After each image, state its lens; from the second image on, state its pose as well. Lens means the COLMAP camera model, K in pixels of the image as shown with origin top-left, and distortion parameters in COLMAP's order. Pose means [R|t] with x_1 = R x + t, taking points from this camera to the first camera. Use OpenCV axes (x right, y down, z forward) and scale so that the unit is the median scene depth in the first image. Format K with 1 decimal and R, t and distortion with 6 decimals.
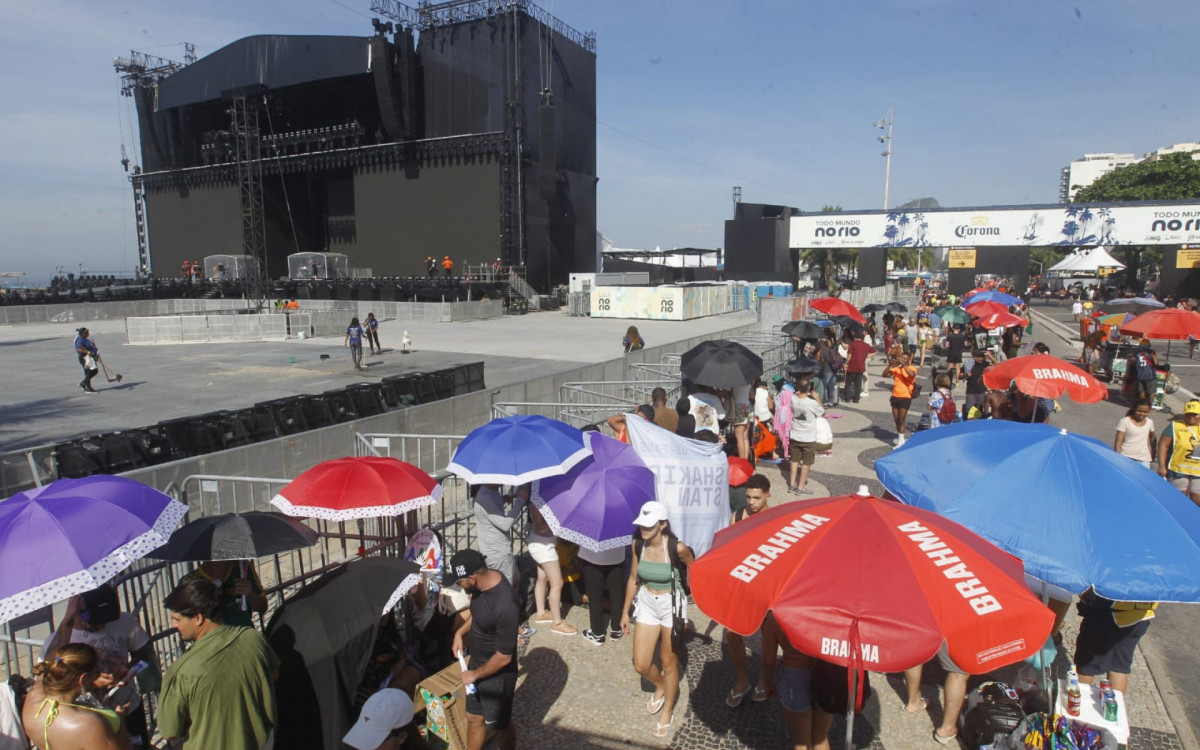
lens RADIAL K [[704.8, 0, 605.6], [0, 704.8, 376.8], [0, 0, 1]] dist [-0.069544, 0.034646]
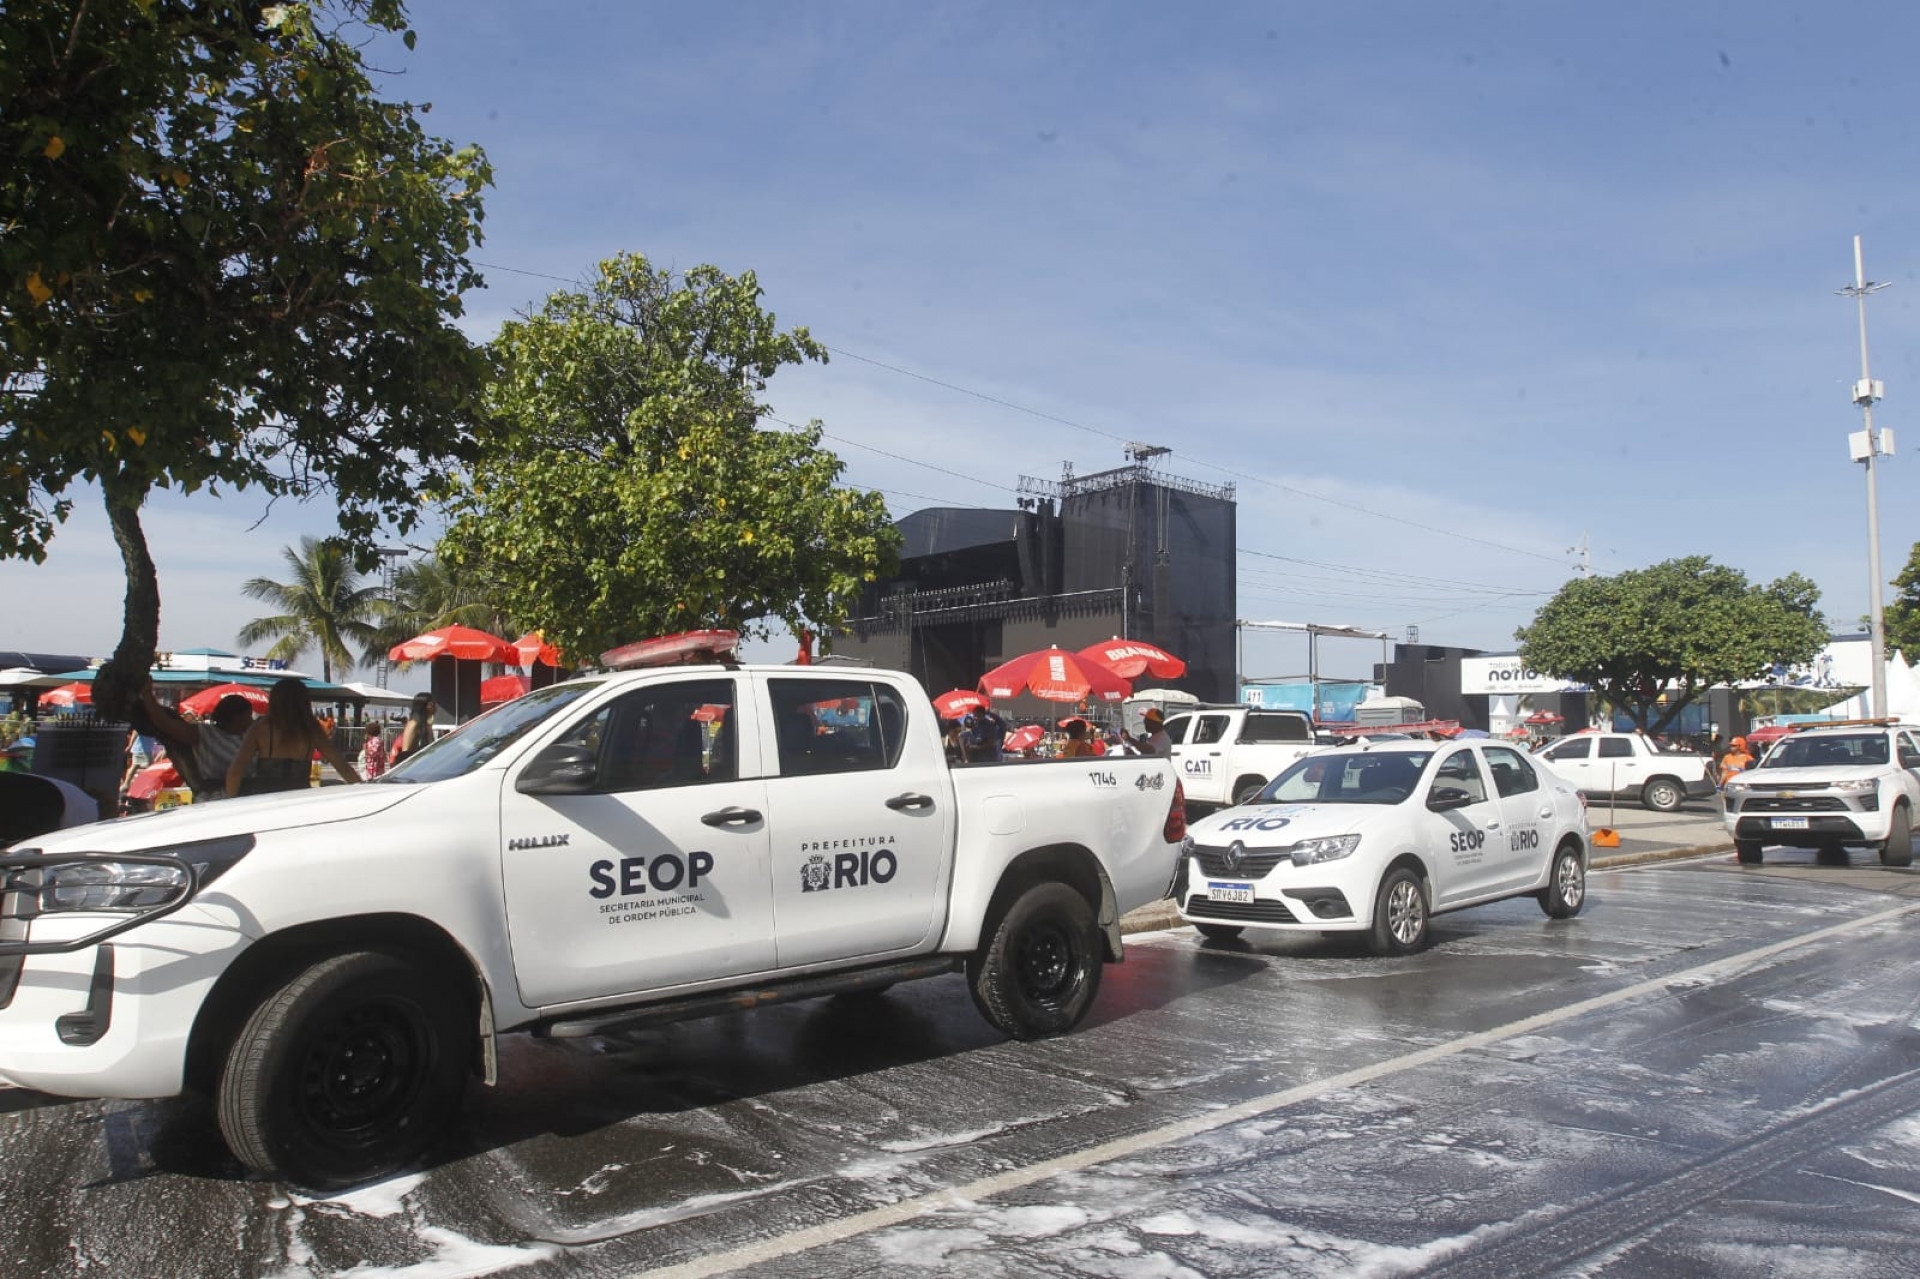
lens RADIAL K [[1135.6, 0, 960.0], [0, 1135.6, 639.5], [0, 0, 1]] dist [-0.065046, 0.030520]
pose [[0.899541, -0.015703, -0.436554, 0.366083], [-0.084458, 0.974246, -0.209074, 0.112911], [0.428594, 0.224941, 0.875048, -0.599856]]
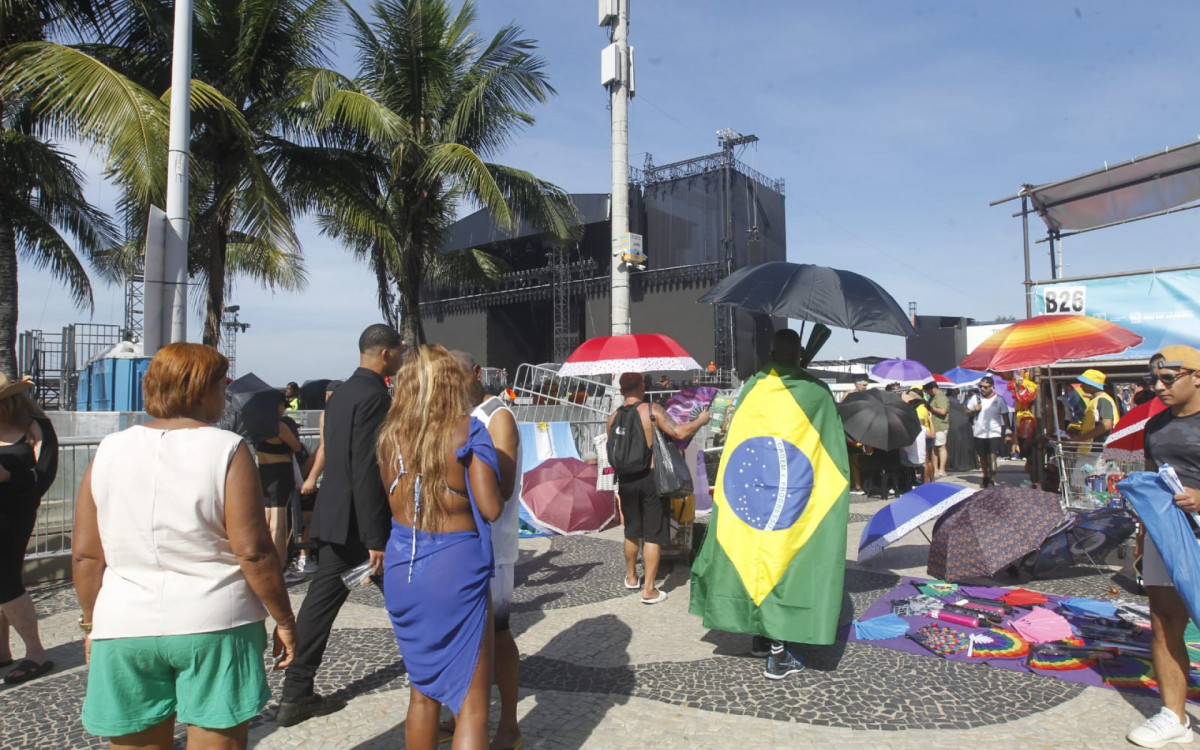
lens RADIAL K [[707.8, 0, 604.6], [0, 707.8, 375.5], [0, 0, 1]] dist [-0.069279, 0.038891]
pose [[0.981256, -0.015010, -0.192126, -0.097848], [-0.019330, 0.984268, -0.175619, 0.057598], [0.191739, 0.176041, 0.965529, -0.173522]]
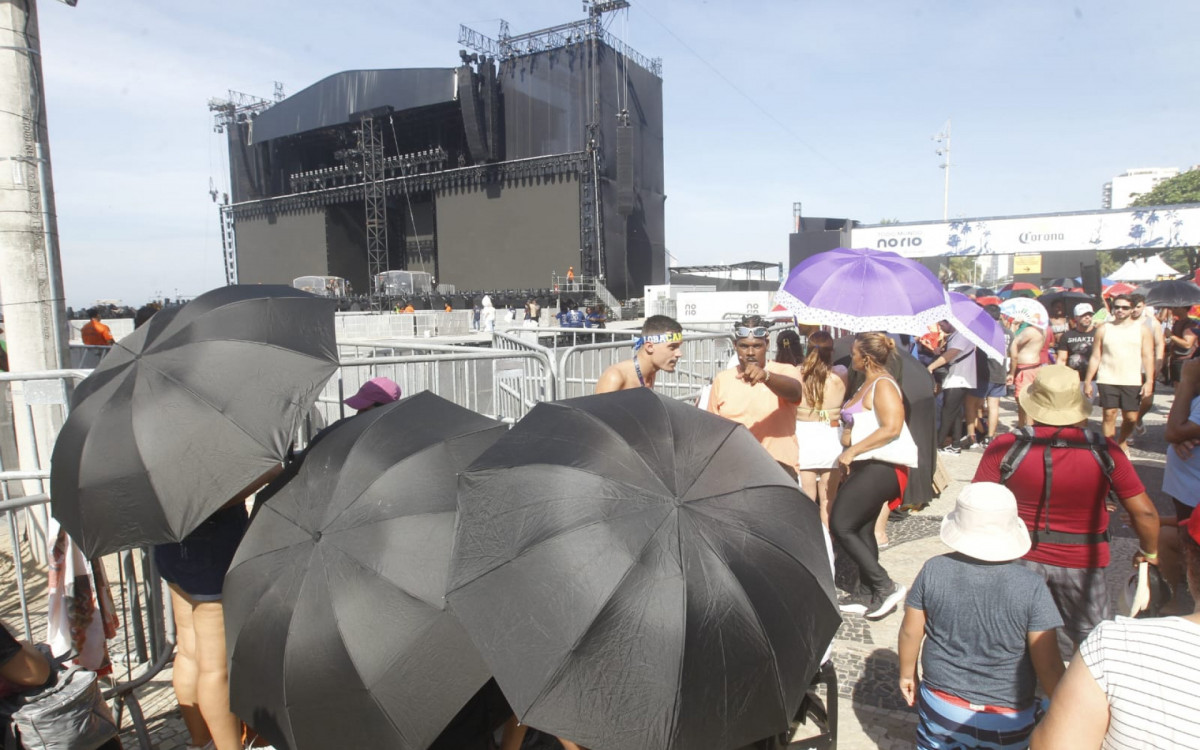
lens RADIAL K [[703.7, 0, 599.4], [0, 703.7, 378.8], [0, 0, 1]] dist [-0.072213, 0.033186]
pose [[0.998519, -0.014564, -0.052422, -0.065204], [0.012481, 0.999128, -0.039846, 0.031170], [0.052956, 0.039132, 0.997830, -0.035261]]
